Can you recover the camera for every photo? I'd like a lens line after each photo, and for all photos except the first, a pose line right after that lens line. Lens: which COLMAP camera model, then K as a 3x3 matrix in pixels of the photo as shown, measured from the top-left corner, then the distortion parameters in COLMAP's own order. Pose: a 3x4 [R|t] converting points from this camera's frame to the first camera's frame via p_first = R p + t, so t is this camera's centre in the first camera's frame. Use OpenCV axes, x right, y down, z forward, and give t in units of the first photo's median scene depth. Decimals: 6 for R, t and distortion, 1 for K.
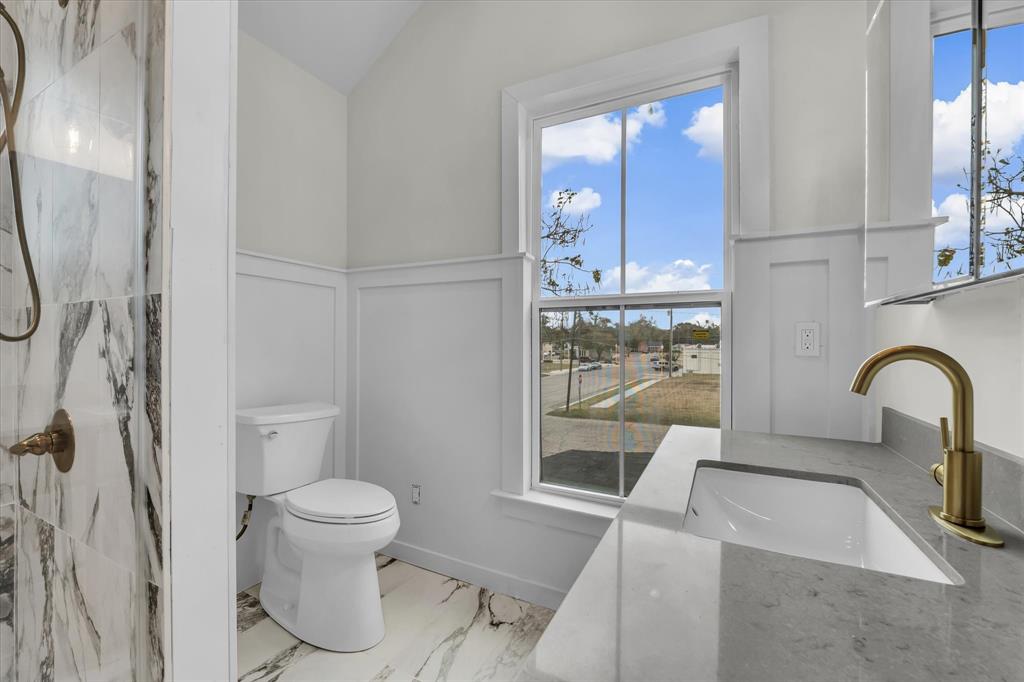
lens RADIAL K [[420.4, 0, 511.6], [0, 420.4, 342.2], [0, 0, 1]] dist [-0.013882, 0.001080]
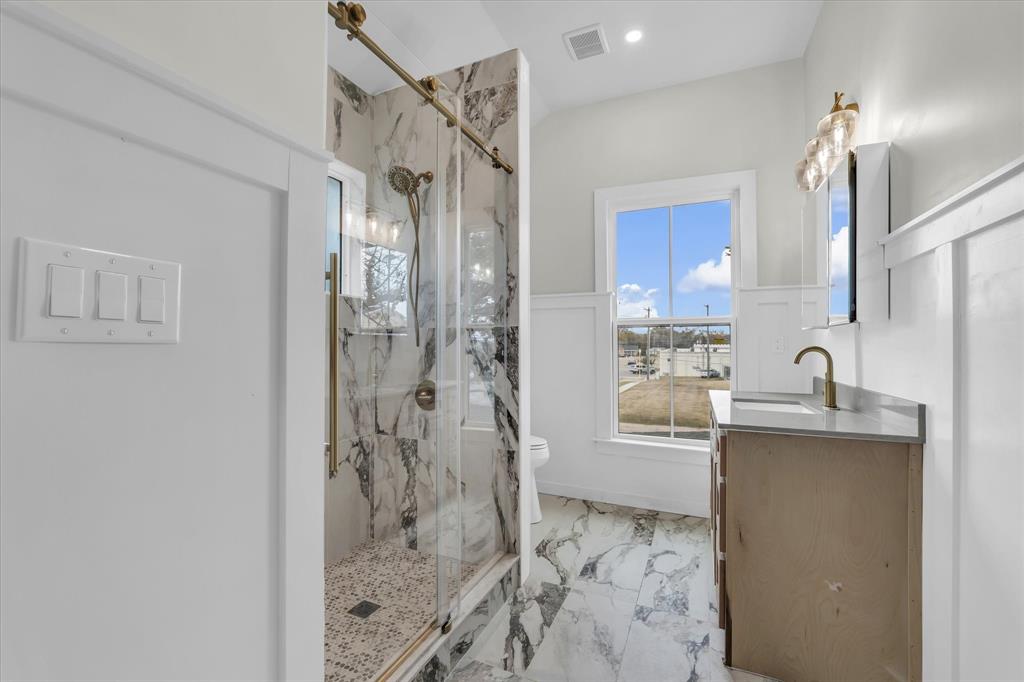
lens RADIAL K [[420.4, 0, 512.0], [0, 420.4, 342.6], [0, 0, 1]] dist [-0.013882, 0.001080]
pose [[0.998558, -0.003368, 0.053585, -0.442665], [0.003879, 0.999948, -0.009438, -0.000187], [-0.053551, 0.009632, 0.998519, -0.615578]]
